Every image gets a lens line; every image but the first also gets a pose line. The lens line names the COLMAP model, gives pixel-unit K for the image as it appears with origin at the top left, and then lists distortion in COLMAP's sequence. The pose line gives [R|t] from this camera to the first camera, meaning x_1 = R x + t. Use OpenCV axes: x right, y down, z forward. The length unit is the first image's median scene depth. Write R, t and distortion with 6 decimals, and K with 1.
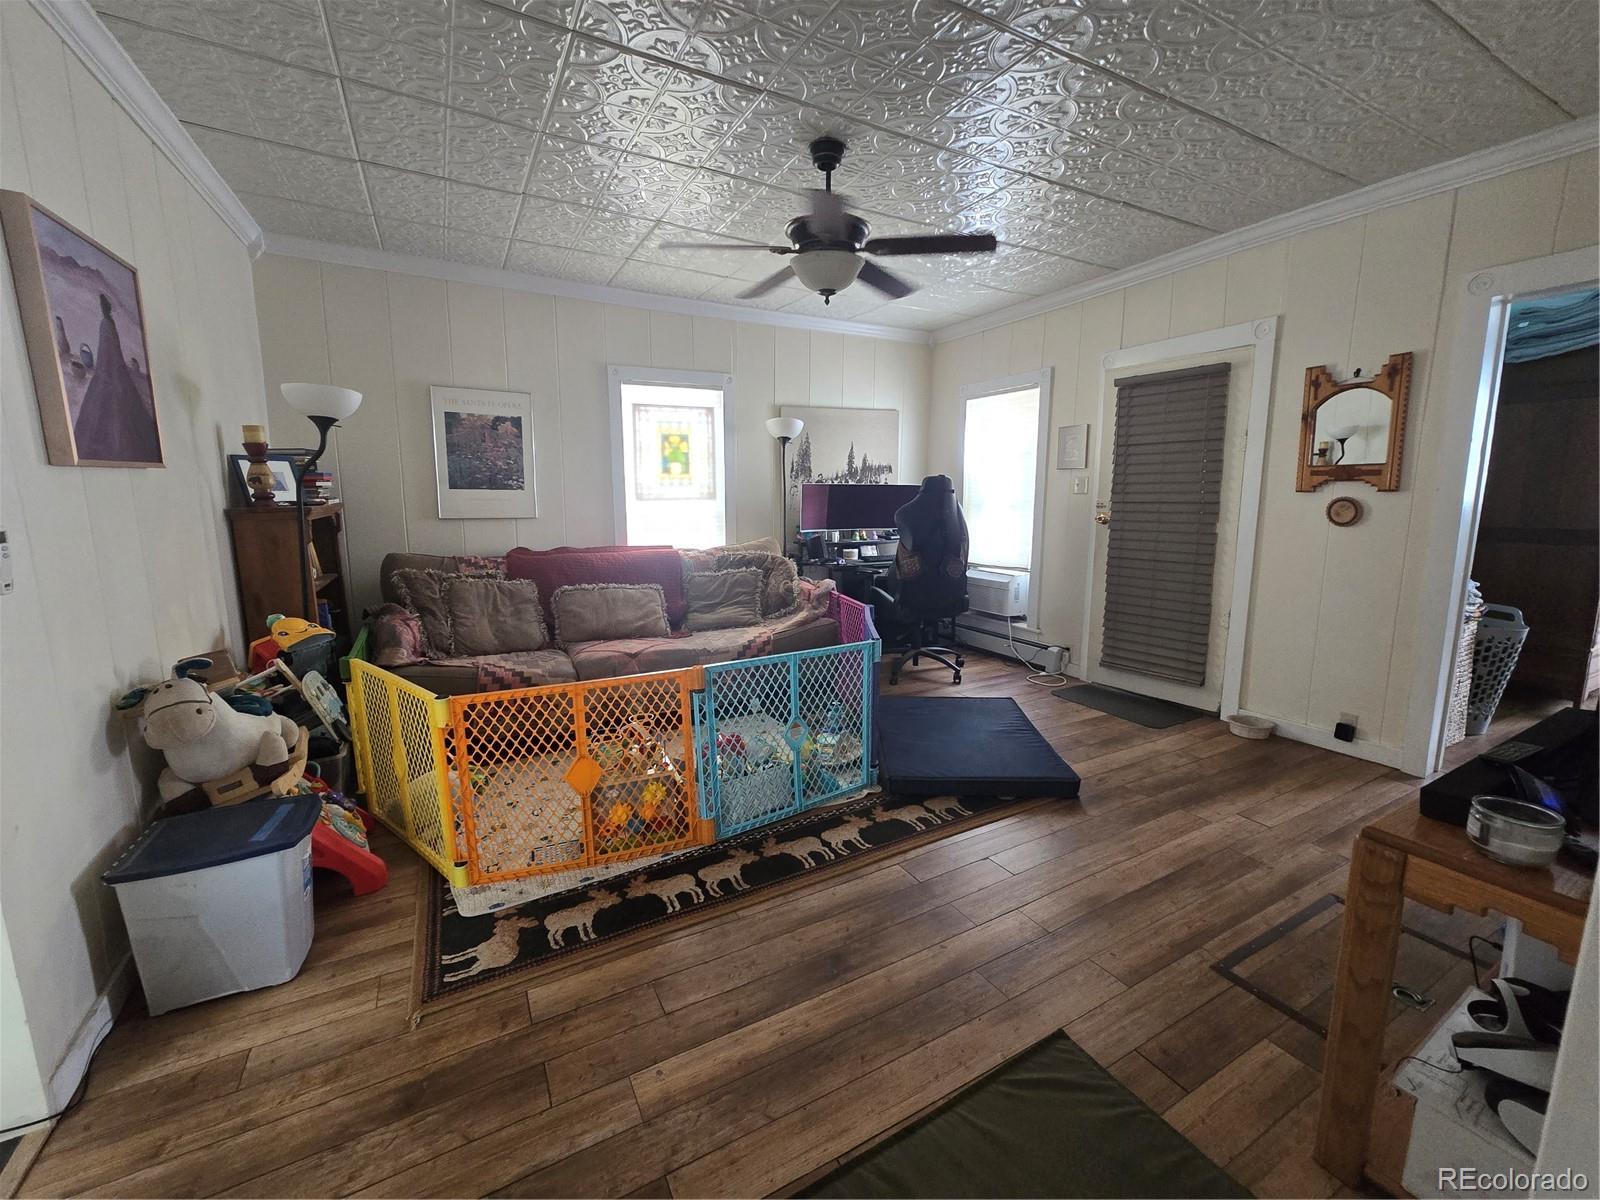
lens RADIAL K [[662.4, 0, 795.2], [0, 662.4, 599.1], [0, 0, 1]] dist [-0.004926, 0.000770]
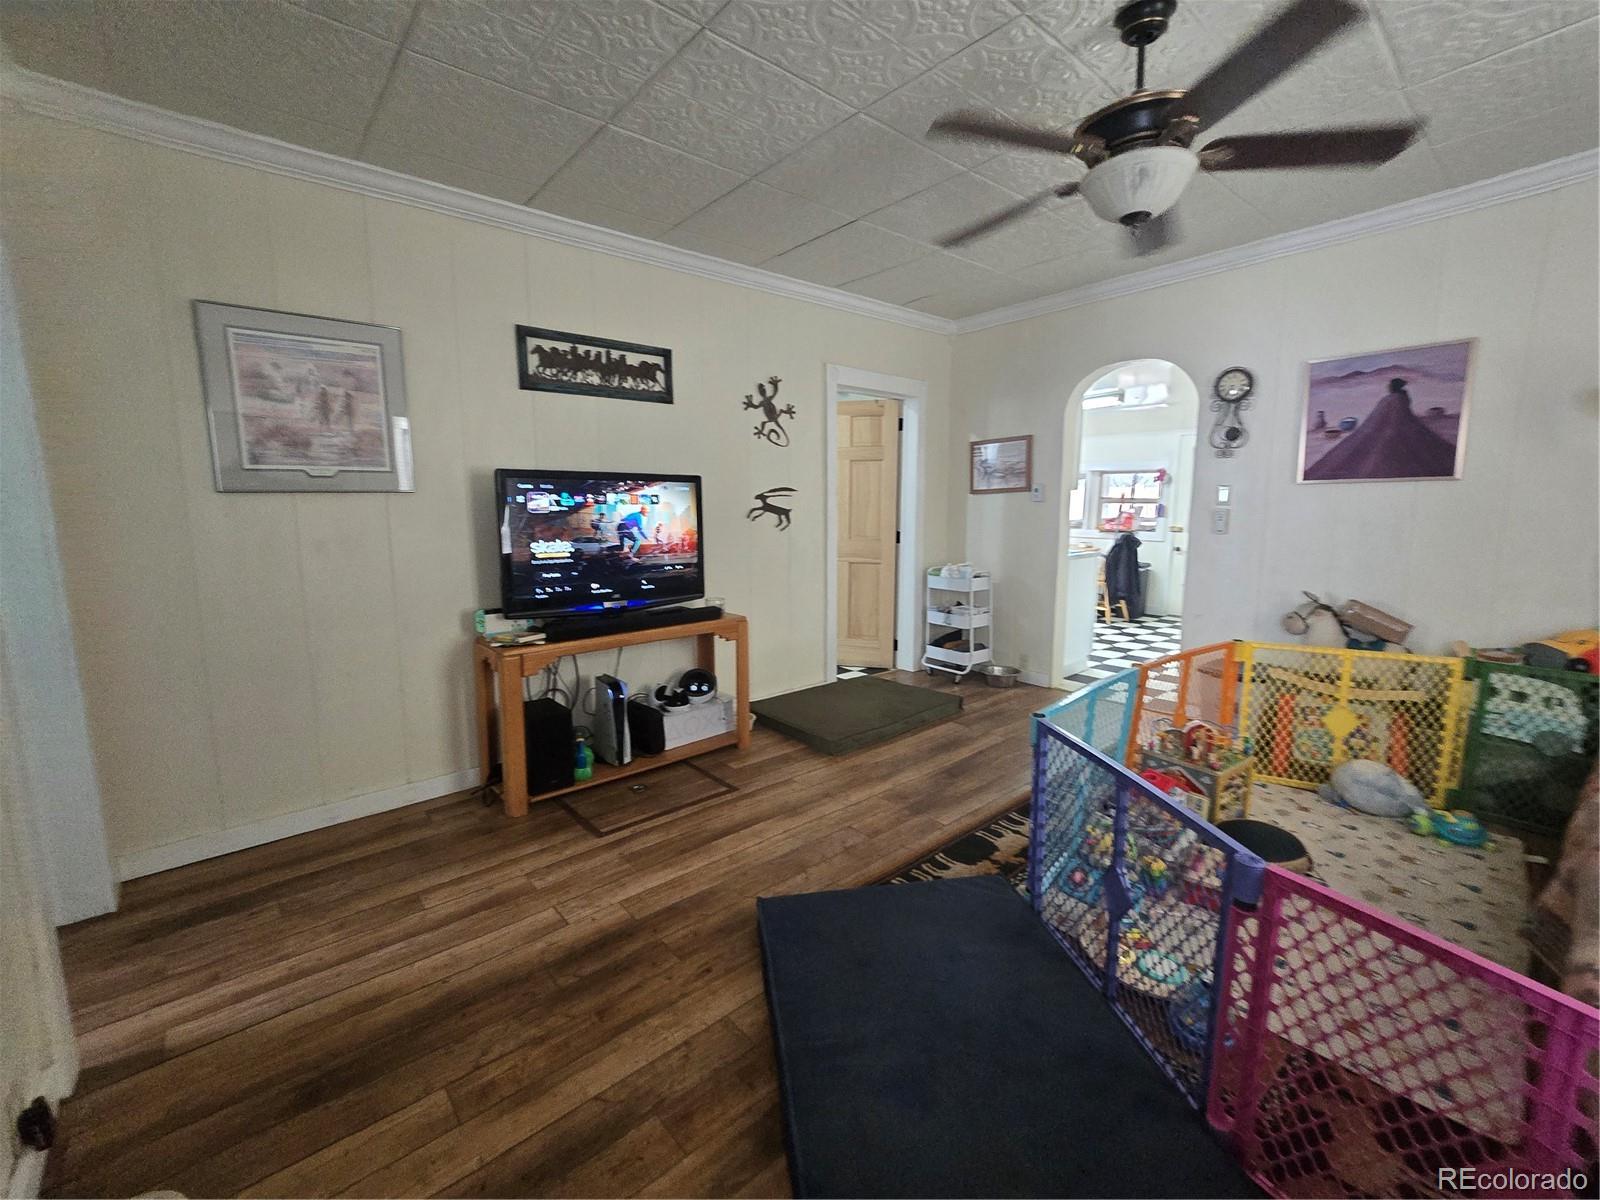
lens RADIAL K [[662.4, 0, 802.7], [0, 662.4, 593.2], [0, 0, 1]] dist [-0.004926, 0.000770]
pose [[-0.977956, 0.043436, -0.204243, 0.345053], [-0.021659, 0.951749, 0.306114, -0.186821], [0.207685, 0.303789, -0.929827, 1.062295]]
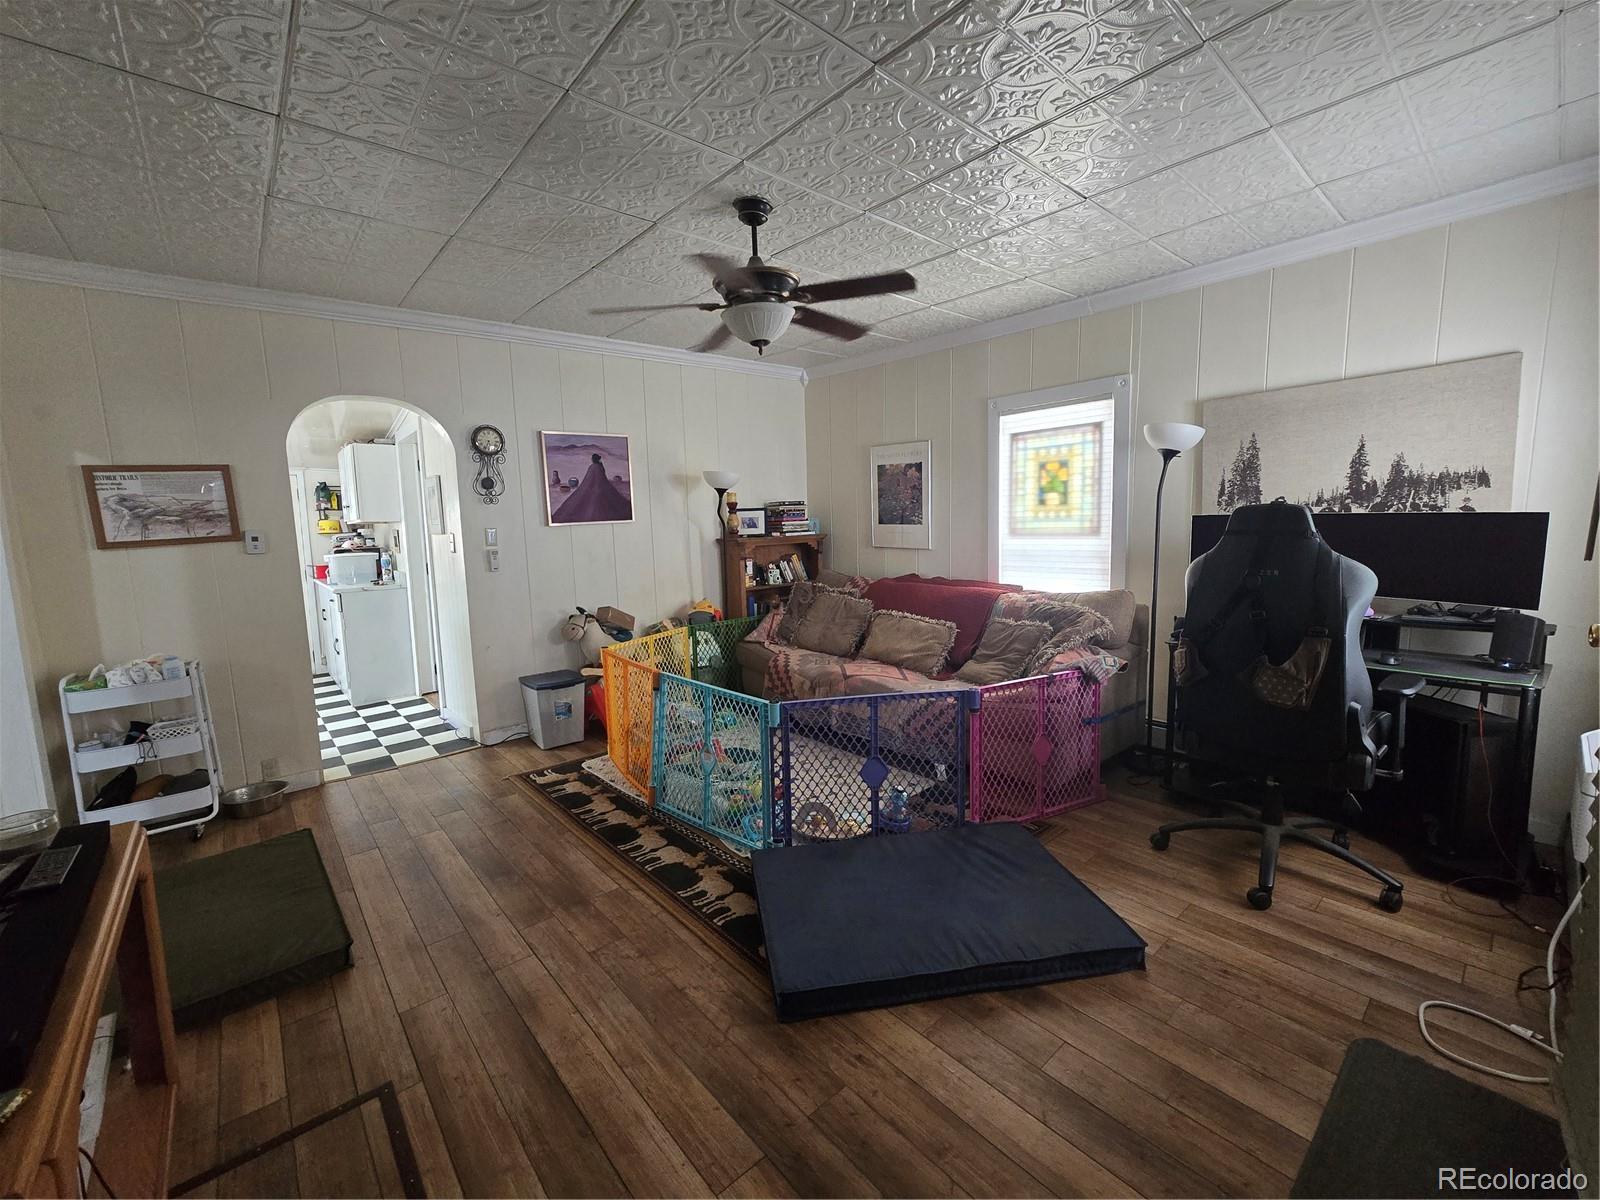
lens RADIAL K [[662.4, 0, 800.9], [0, 662.4, 595.7], [0, 0, 1]] dist [-0.004926, 0.000770]
pose [[0.207868, 0.113828, -0.971511, 0.679780], [-0.134421, 0.987107, 0.086894, -0.114723], [0.968877, 0.112529, 0.220489, 0.555155]]
